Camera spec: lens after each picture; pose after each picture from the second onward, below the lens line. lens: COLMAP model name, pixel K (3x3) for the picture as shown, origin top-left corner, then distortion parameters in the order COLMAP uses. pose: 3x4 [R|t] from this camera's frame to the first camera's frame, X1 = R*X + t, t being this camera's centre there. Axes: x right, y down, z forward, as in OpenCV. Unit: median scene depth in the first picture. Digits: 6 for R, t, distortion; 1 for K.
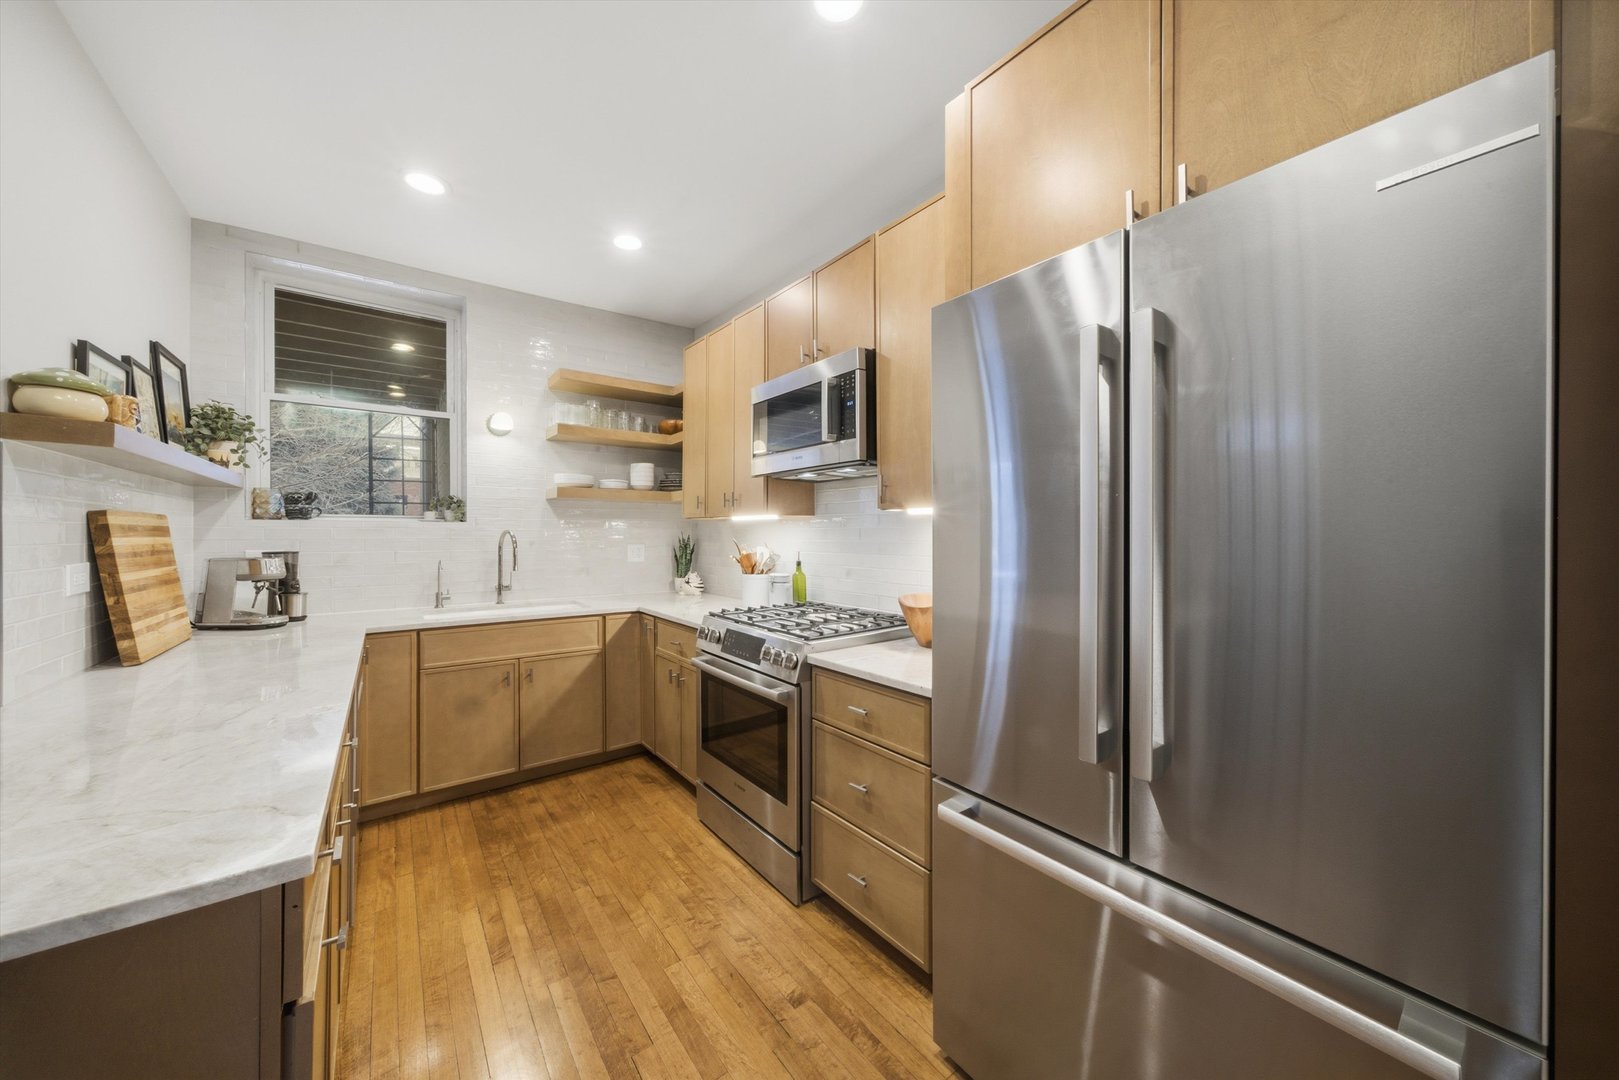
lens RADIAL K [[563.8, 0, 817.6], [0, 563.8, 541.3], [0, 0, 1]] dist [-0.004897, 0.001827]
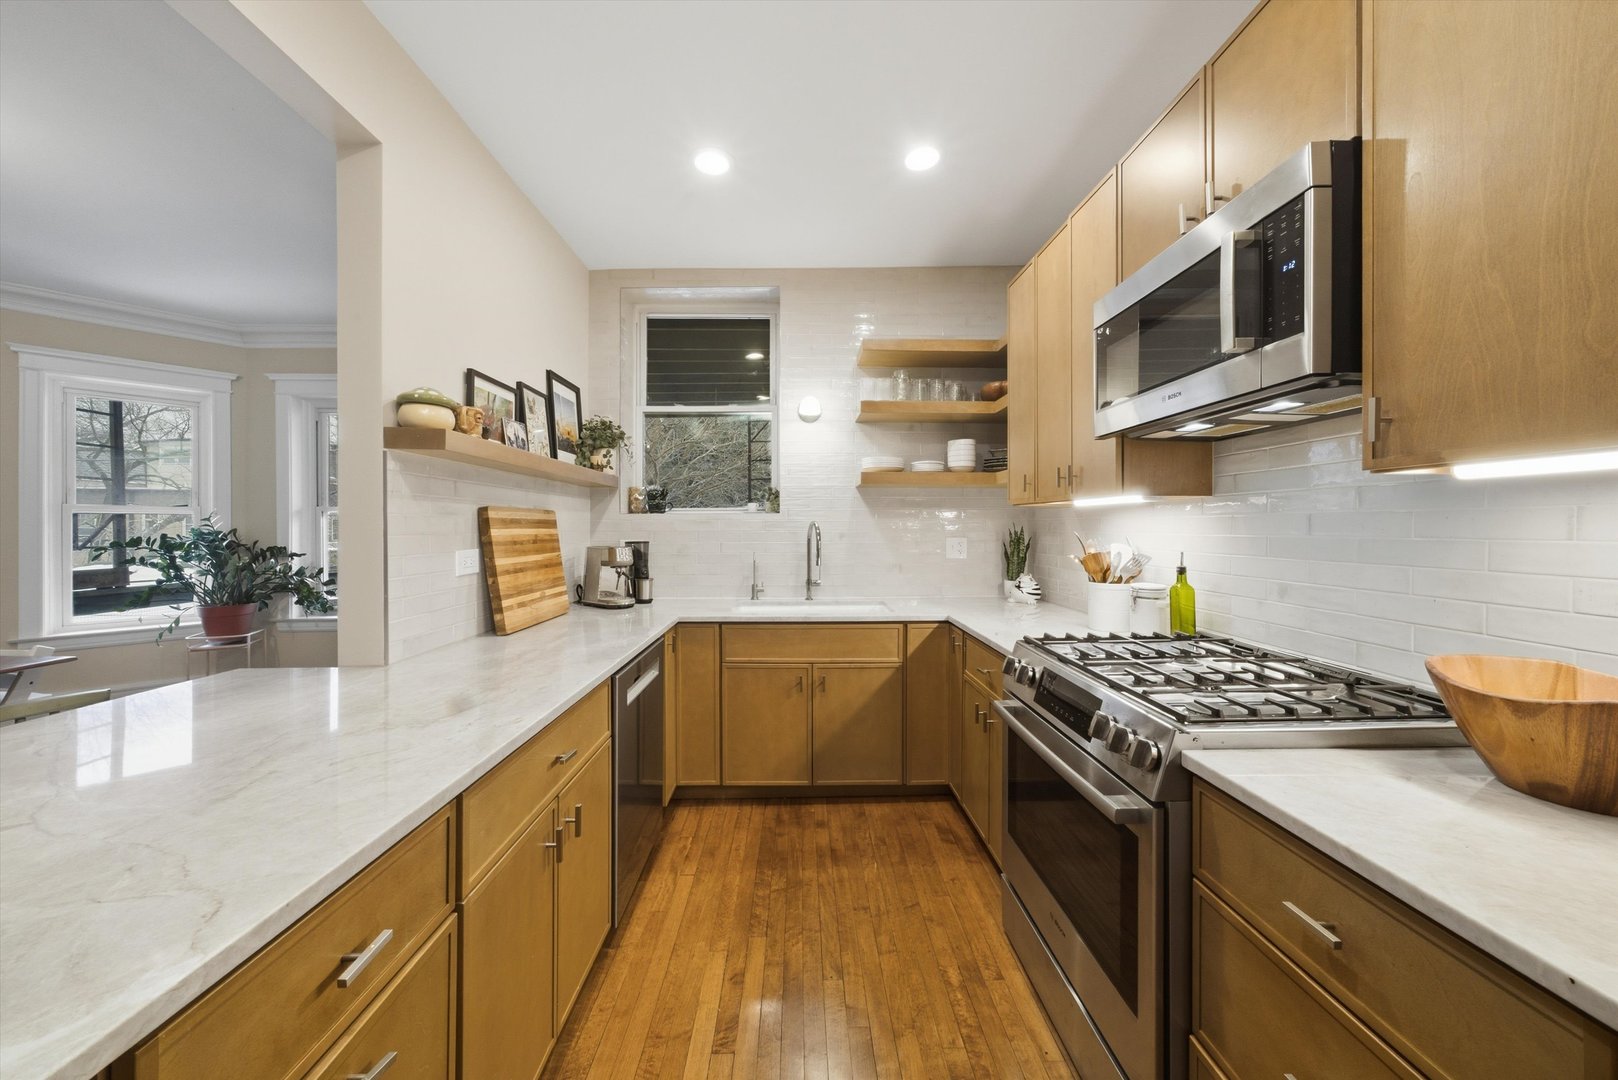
lens RADIAL K [[563.4, 0, 807.5], [0, 563.4, 531.6], [0, 0, 1]] dist [-0.004897, 0.001827]
pose [[0.796066, 0.003272, -0.605201, 0.016657], [-0.005263, 0.999985, -0.001517, -0.001843], [0.605187, 0.004393, 0.796071, 0.294743]]
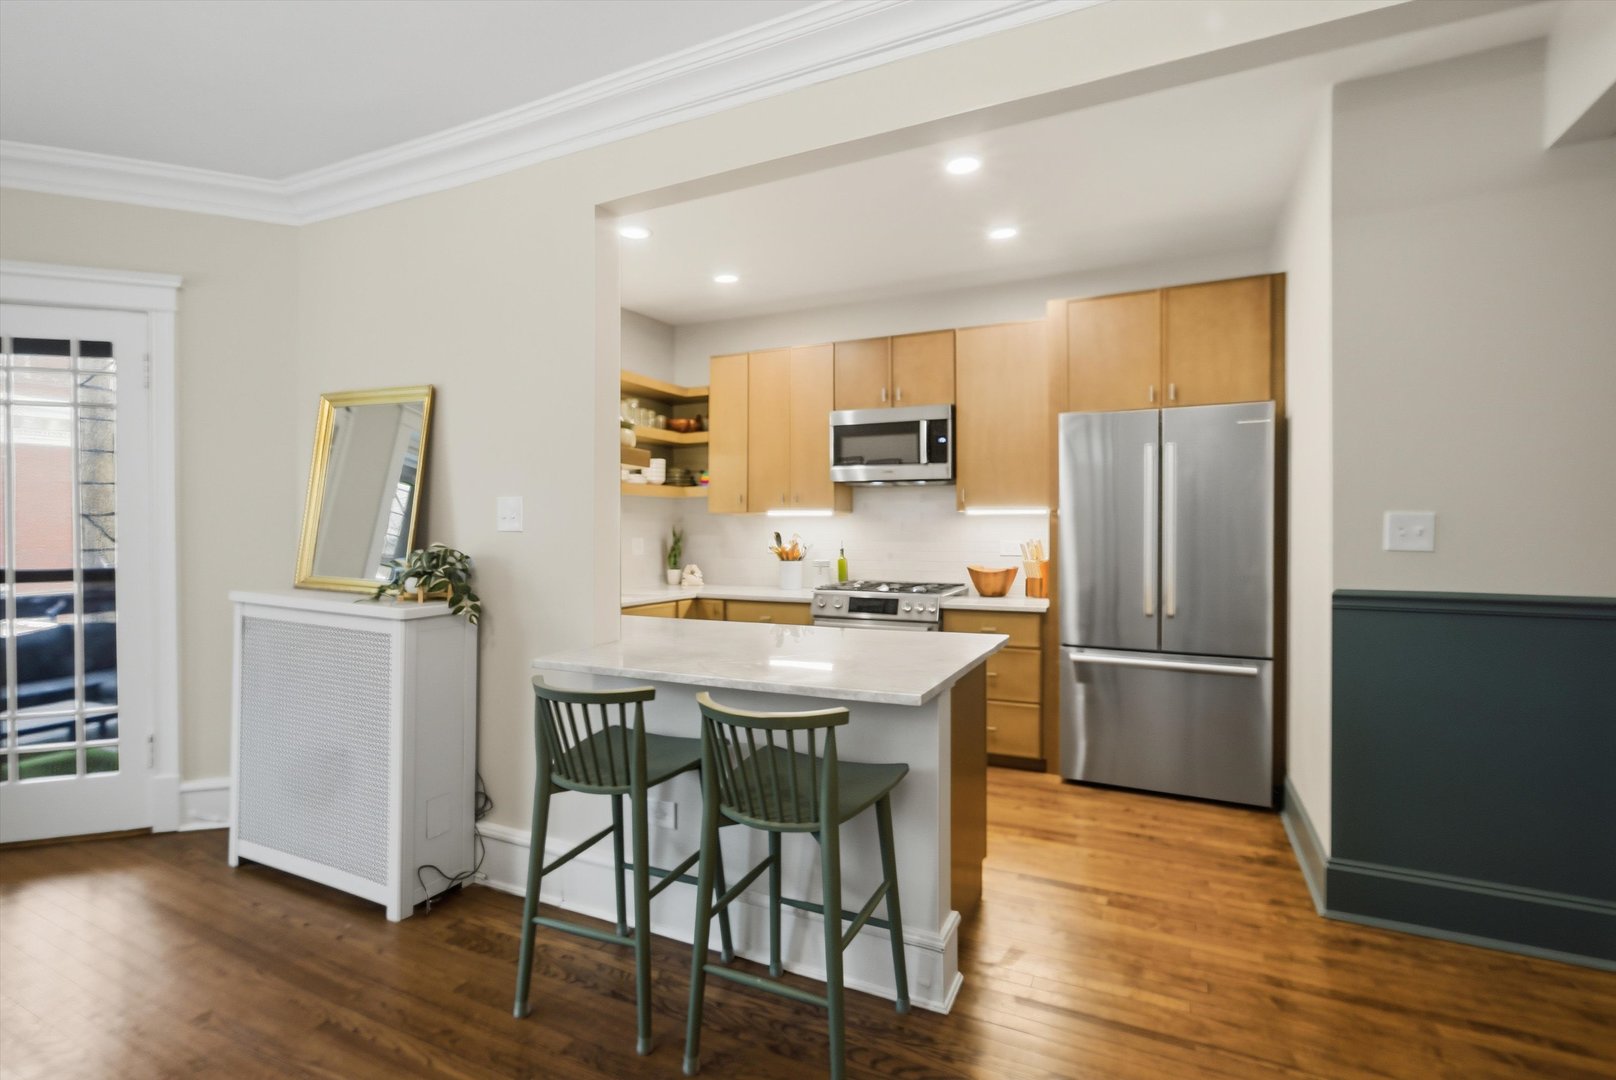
lens RADIAL K [[759.1, 0, 811.7], [0, 759.1, 536.6], [0, 0, 1]] dist [-0.003473, 0.003802]
pose [[0.891172, -0.004661, 0.453641, -0.990271], [0.004568, 0.999989, 0.001300, 0.005997], [-0.453642, 0.000914, 0.891184, -0.549869]]
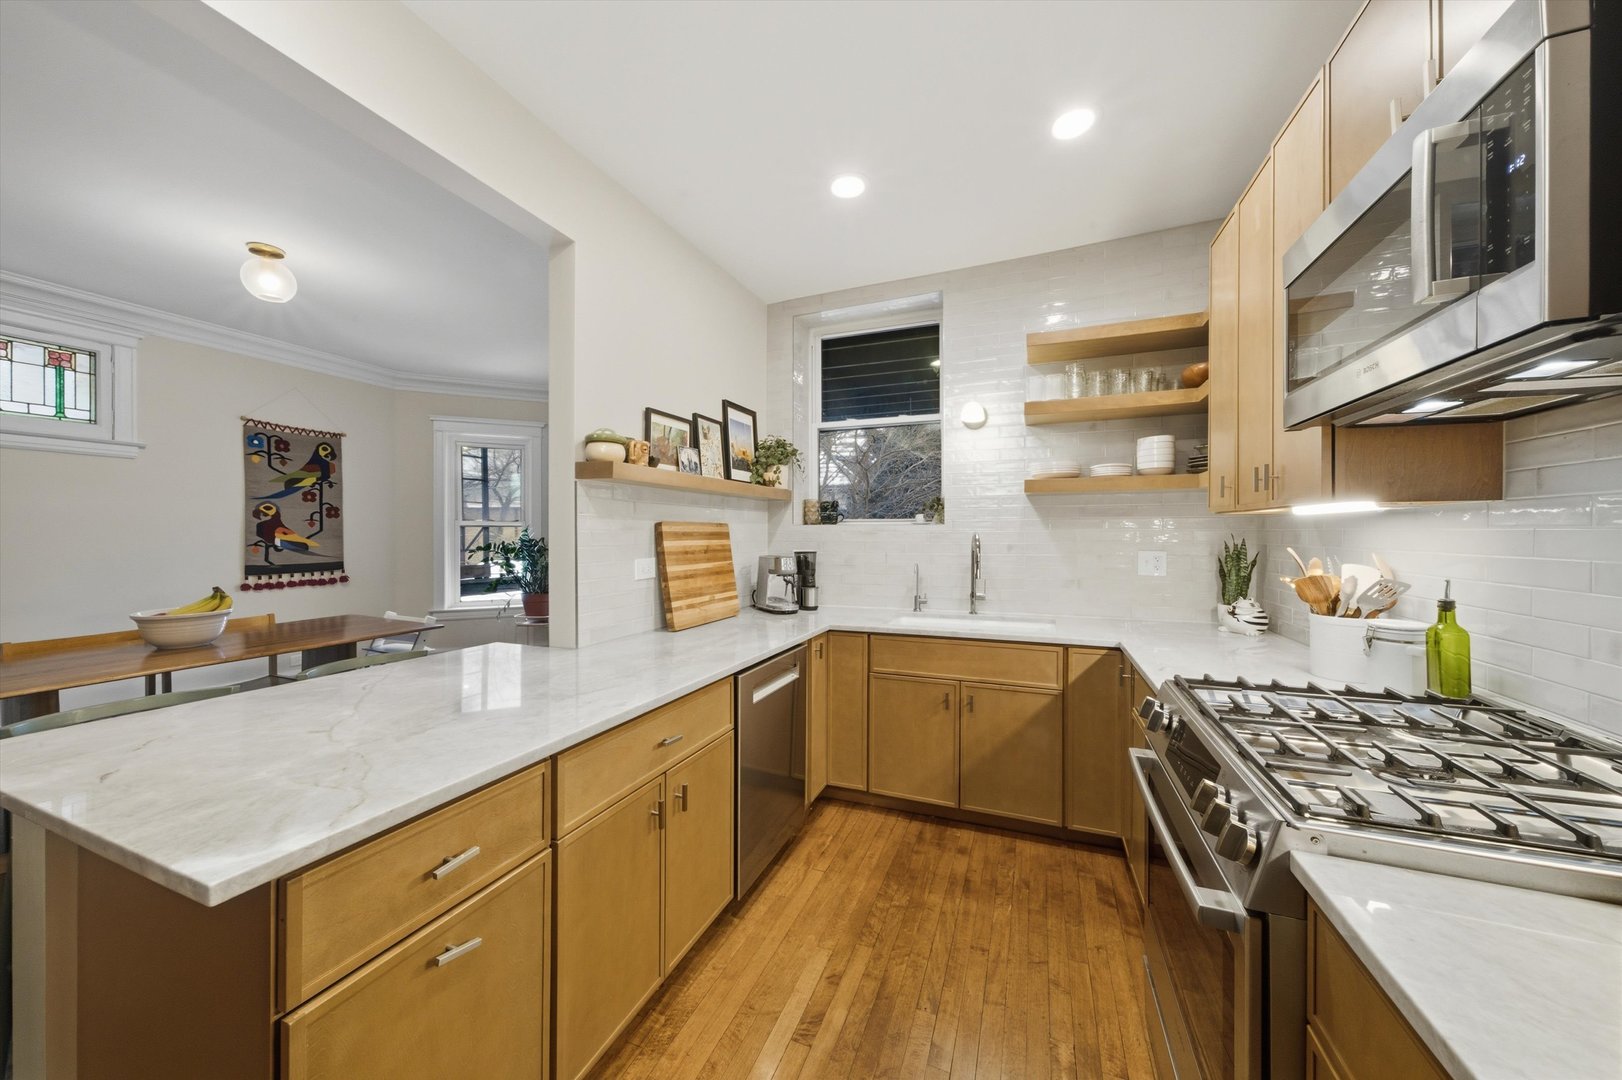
lens RADIAL K [[564.8, 0, 814.3], [0, 564.8, 537.6], [0, 0, 1]] dist [-0.004897, 0.001827]
pose [[0.494249, 0.006812, -0.869294, 0.129860], [-0.008431, 0.999960, 0.003042, -0.015110], [0.869280, 0.005825, 0.494286, 0.408080]]
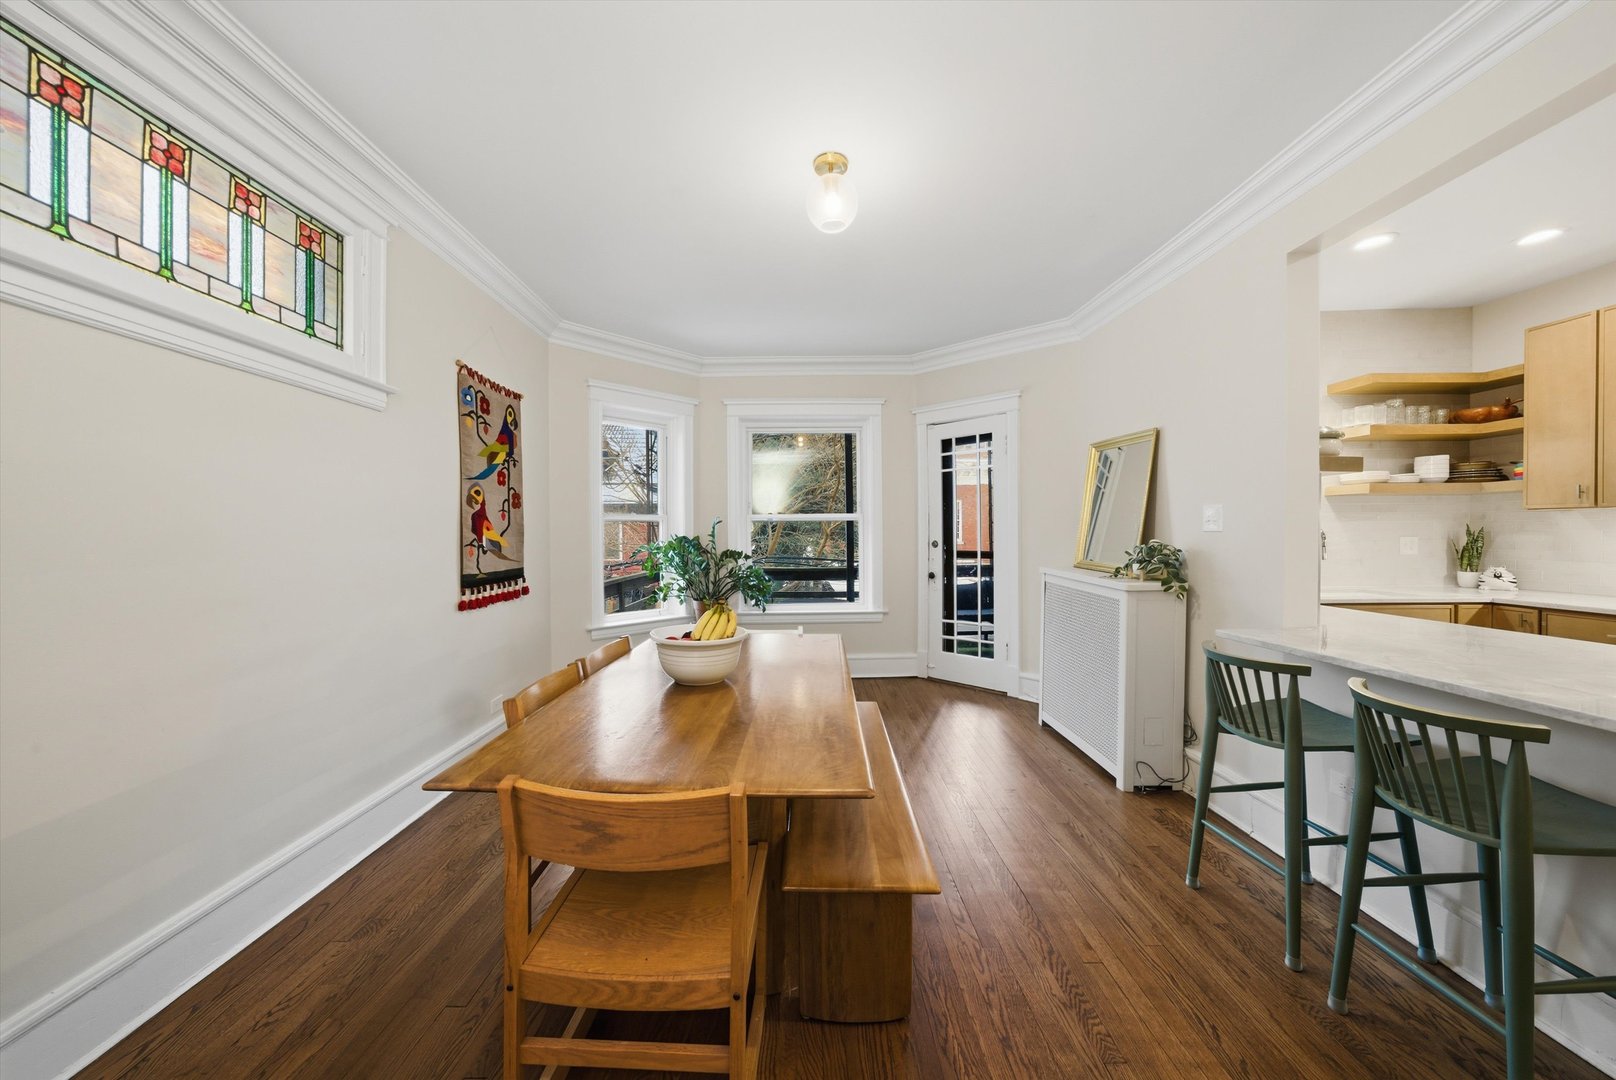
lens RADIAL K [[562.8, 0, 796.7], [0, 562.8, 535.3], [0, 0, 1]] dist [-0.004897, 0.001827]
pose [[0.793509, -0.000873, -0.608558, -0.862864], [0.000308, 0.999999, -0.001034, 0.006087], [0.608559, 0.000633, 0.793509, -0.684700]]
